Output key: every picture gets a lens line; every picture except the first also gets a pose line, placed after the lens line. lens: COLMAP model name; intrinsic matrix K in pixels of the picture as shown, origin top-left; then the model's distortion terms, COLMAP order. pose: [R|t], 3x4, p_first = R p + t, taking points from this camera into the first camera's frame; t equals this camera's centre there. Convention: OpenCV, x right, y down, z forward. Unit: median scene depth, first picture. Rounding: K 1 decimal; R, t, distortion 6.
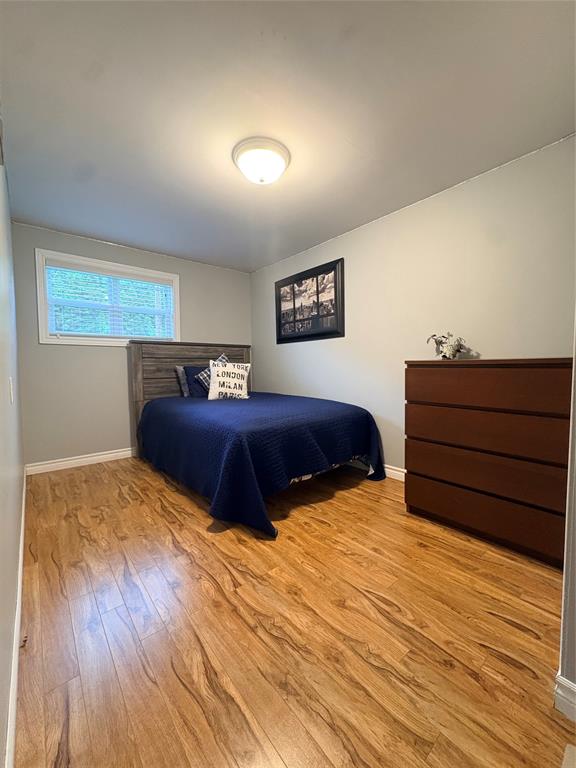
lens RADIAL K [[305.6, 0, 288.0], [0, 305.6, 384.0], [0, 0, 1]] dist [-0.001630, 0.000093]
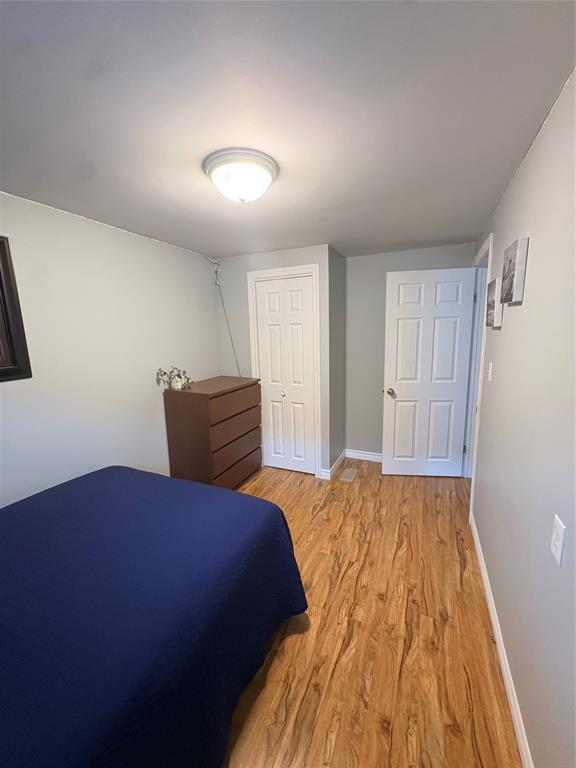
lens RADIAL K [[305.6, 0, 288.0], [0, 305.6, 384.0], [0, 0, 1]] dist [-0.001630, 0.000093]
pose [[-0.436371, -0.136140, 0.889408, -1.135128], [0.082144, 0.978331, 0.190054, -0.436216], [-0.896009, 0.155993, -0.415733, 1.640617]]
